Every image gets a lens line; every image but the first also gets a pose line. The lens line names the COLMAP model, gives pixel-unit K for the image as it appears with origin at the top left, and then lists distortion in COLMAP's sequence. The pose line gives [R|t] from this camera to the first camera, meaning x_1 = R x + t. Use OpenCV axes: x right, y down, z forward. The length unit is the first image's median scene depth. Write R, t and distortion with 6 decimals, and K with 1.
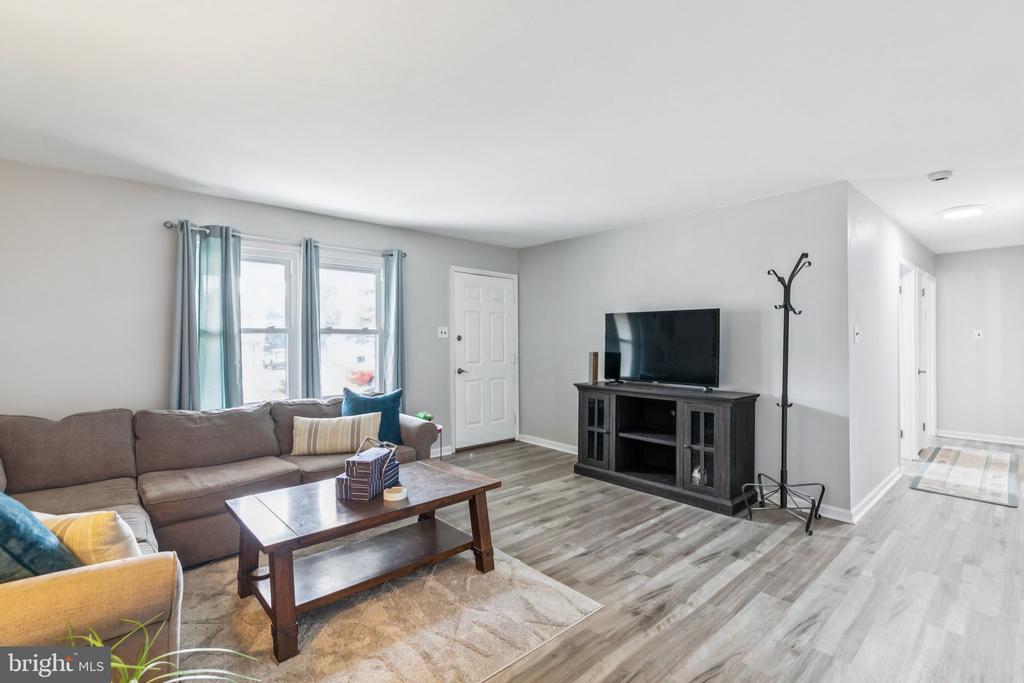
lens RADIAL K [[463.1, 0, 514.0], [0, 463.1, 348.6], [0, 0, 1]] dist [0.001757, -0.000068]
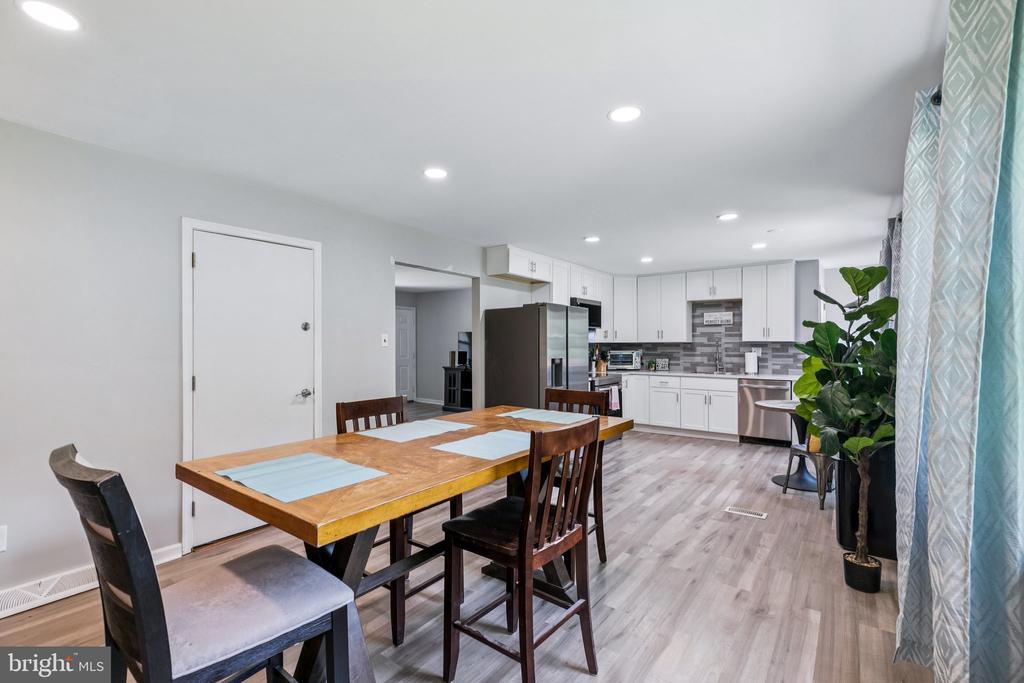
lens RADIAL K [[454.8, 0, 511.0], [0, 454.8, 341.7], [0, 0, 1]] dist [0.000548, -0.000068]
pose [[0.981637, 0.003685, 0.190723, 0.048091], [-0.000391, 0.999850, -0.017304, 0.001122], [-0.190758, 0.016911, 0.981491, -1.081614]]
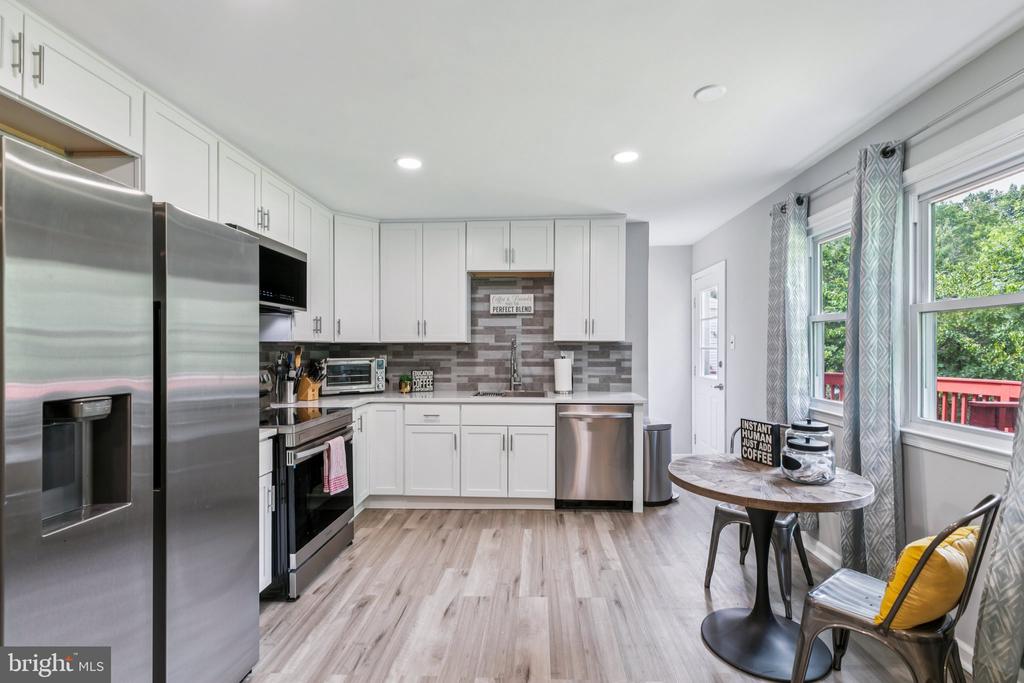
lens RADIAL K [[467.1, 0, 518.1], [0, 467.1, 348.3], [0, 0, 1]] dist [0.001723, 0.000080]
pose [[0.702924, 0.003689, 0.711255, 0.356842], [0.005866, 0.999922, -0.010983, -0.001528], [-0.711240, 0.011893, 0.702848, -0.373816]]
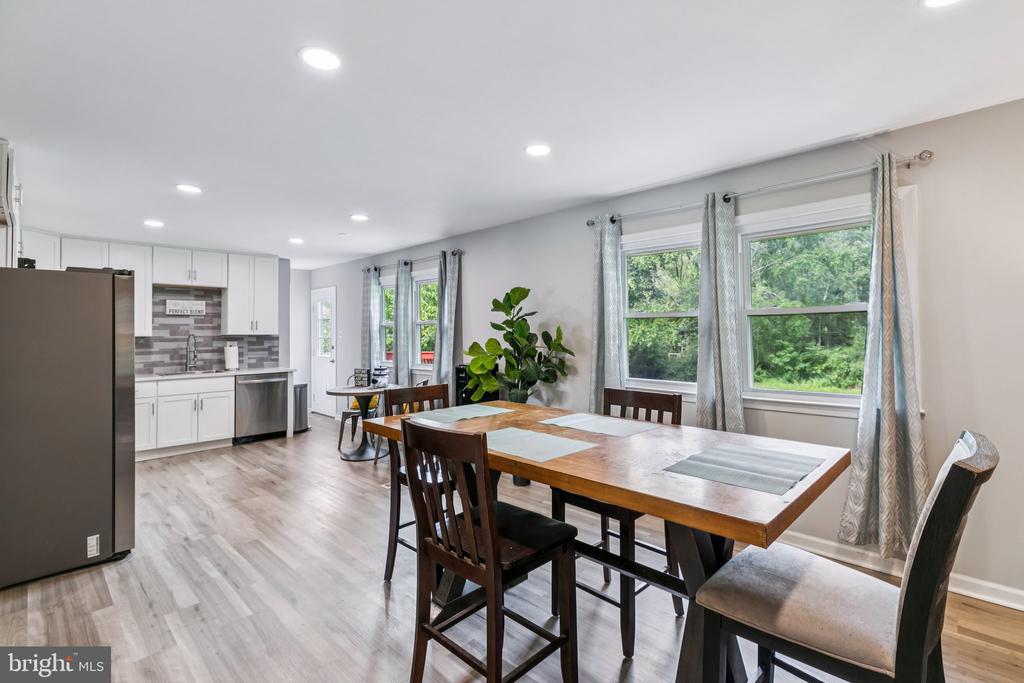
lens RADIAL K [[470.6, 0, 518.9], [0, 470.6, 323.9], [0, 0, 1]] dist [0.004257, 0.000157]
pose [[-0.067550, 0.025104, 0.997400, -0.383640], [0.022492, 0.999468, -0.023632, -0.005923], [-0.997462, 0.020838, -0.068078, -0.535894]]
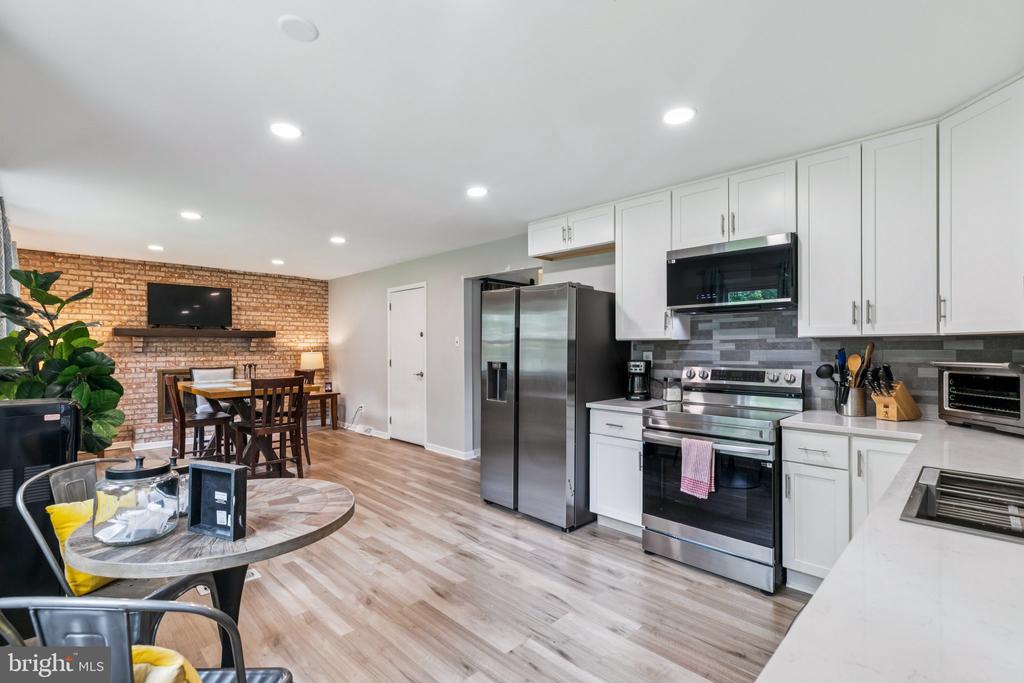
lens RADIAL K [[463.1, 0, 514.0], [0, 463.1, 348.6], [0, 0, 1]] dist [0.001757, -0.000068]
pose [[0.062777, 0.005515, -0.998012, 1.246651], [-0.010063, 0.999937, 0.004893, -0.006725], [0.997977, 0.009736, 0.062829, -0.016782]]
